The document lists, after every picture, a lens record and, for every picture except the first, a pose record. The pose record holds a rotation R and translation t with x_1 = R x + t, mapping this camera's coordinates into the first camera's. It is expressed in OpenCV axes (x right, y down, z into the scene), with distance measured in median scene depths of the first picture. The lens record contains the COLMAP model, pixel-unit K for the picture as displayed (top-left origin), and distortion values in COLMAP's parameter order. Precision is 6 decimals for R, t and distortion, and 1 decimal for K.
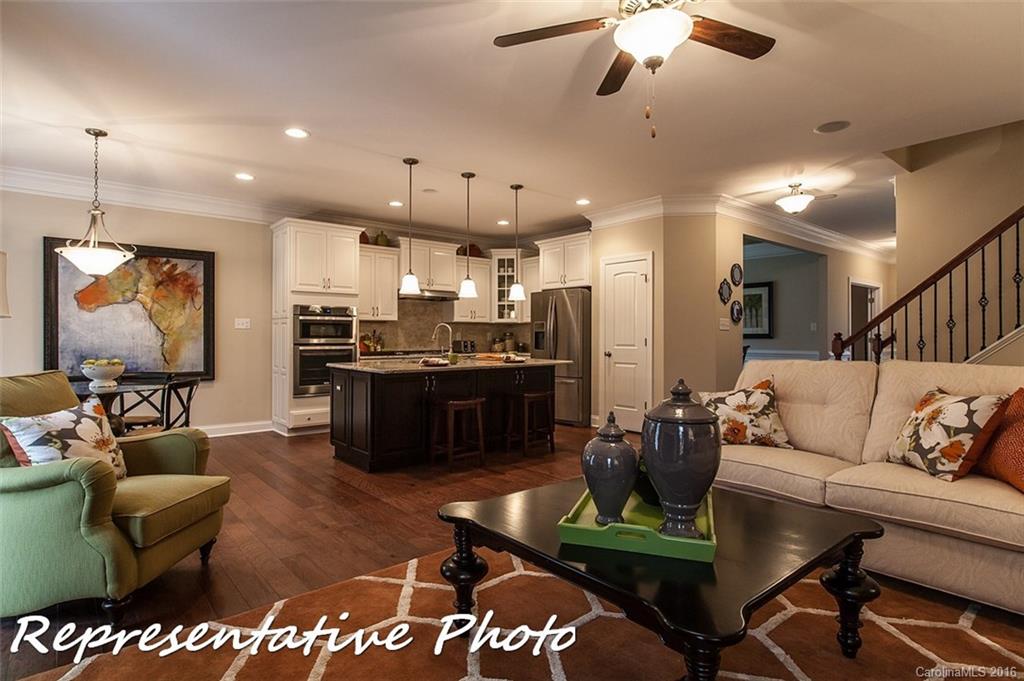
lens RADIAL K [[532.2, 0, 505.7], [0, 532.2, 335.6], [0, 0, 1]] dist [-0.000718, -0.002396]
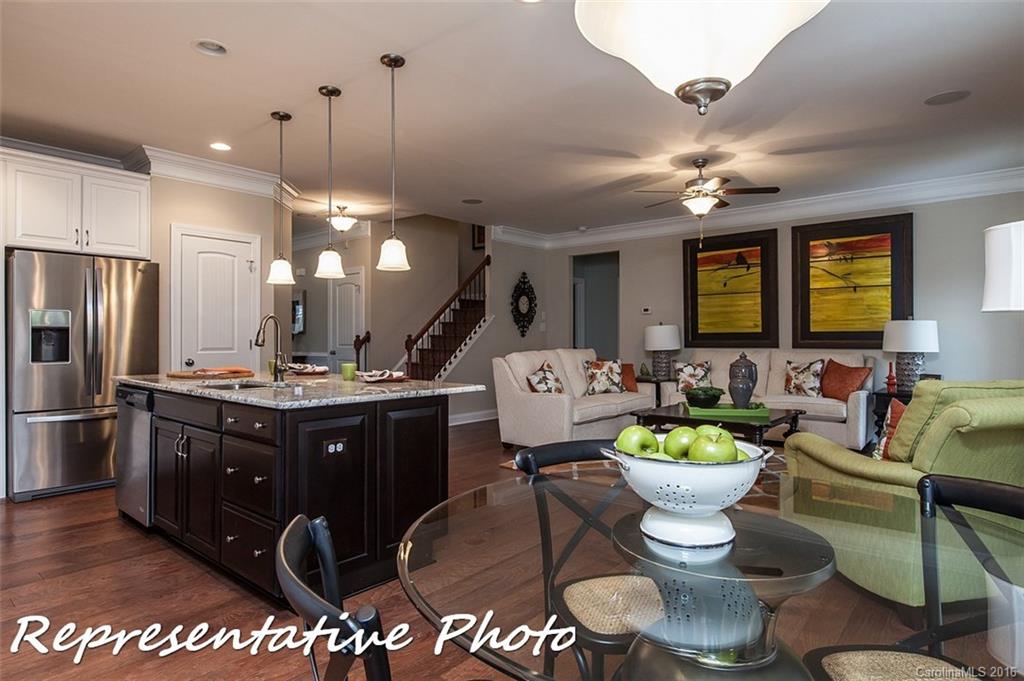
lens RADIAL K [[571.9, 0, 509.0], [0, 571.9, 335.1], [0, 0, 1]] dist [-0.005315, 0.000244]
pose [[-0.162490, 0.003893, 0.986702, -0.649194], [0.000379, 0.999992, -0.003883, 0.001975], [-0.986710, -0.000257, -0.162491, 0.730029]]
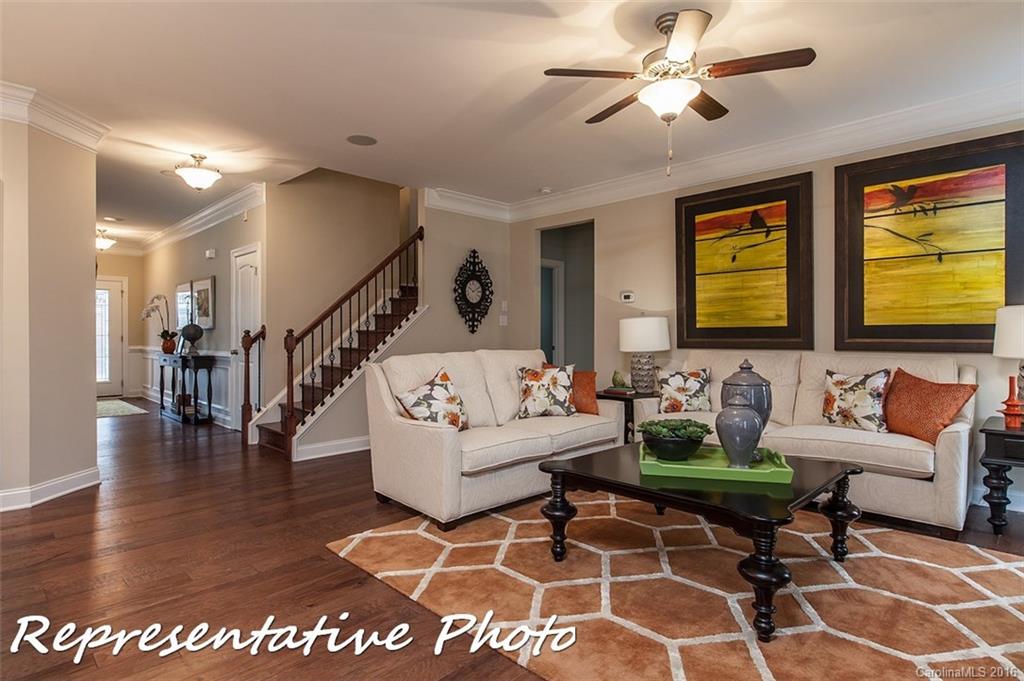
lens RADIAL K [[532.2, 0, 511.7], [0, 532.2, 335.1], [0, 0, 1]] dist [-0.000718, -0.002396]
pose [[-0.085343, -0.000946, 0.996351, -0.308957], [-0.001897, 0.999998, 0.000787, 0.003774], [-0.996350, -0.001823, -0.085344, 0.492355]]
